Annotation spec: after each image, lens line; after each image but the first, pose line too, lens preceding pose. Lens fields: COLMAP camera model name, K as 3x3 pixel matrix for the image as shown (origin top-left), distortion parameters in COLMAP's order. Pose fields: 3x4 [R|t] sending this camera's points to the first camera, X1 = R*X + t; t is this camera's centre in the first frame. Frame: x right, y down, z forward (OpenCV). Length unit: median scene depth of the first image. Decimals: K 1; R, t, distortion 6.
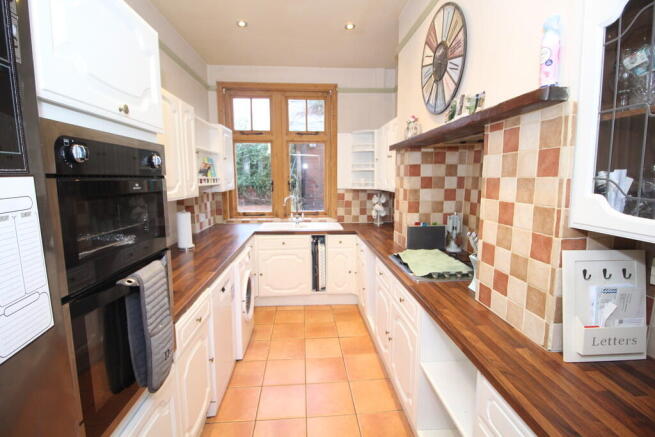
lens RADIAL K [[305.6, 0, 326.6], [0, 305.6, 215.3], [0, 0, 1]] dist [-0.007368, -0.008612]
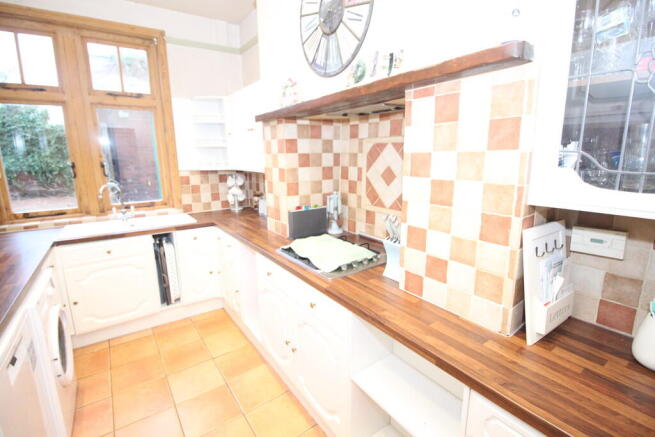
lens RADIAL K [[305.6, 0, 328.0], [0, 305.6, 215.2], [0, 0, 1]] dist [-0.007368, -0.008612]
pose [[0.853478, -0.109638, 0.509465, -0.060329], [0.074479, 0.993245, 0.088979, -0.017433], [-0.515779, -0.037997, 0.855879, 0.156739]]
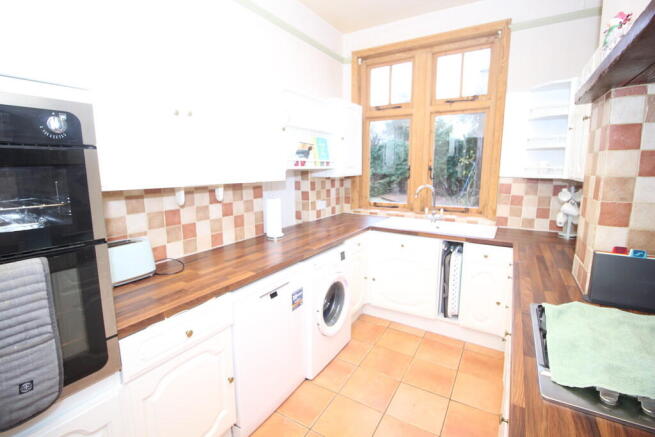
lens RADIAL K [[305.6, 0, 325.4], [0, 305.6, 215.5], [0, 0, 1]] dist [-0.007368, -0.008612]
pose [[0.813198, 0.090898, -0.574845, 0.142610], [-0.070855, 0.995843, 0.057234, -0.015270], [0.577658, -0.005812, 0.816258, 0.267673]]
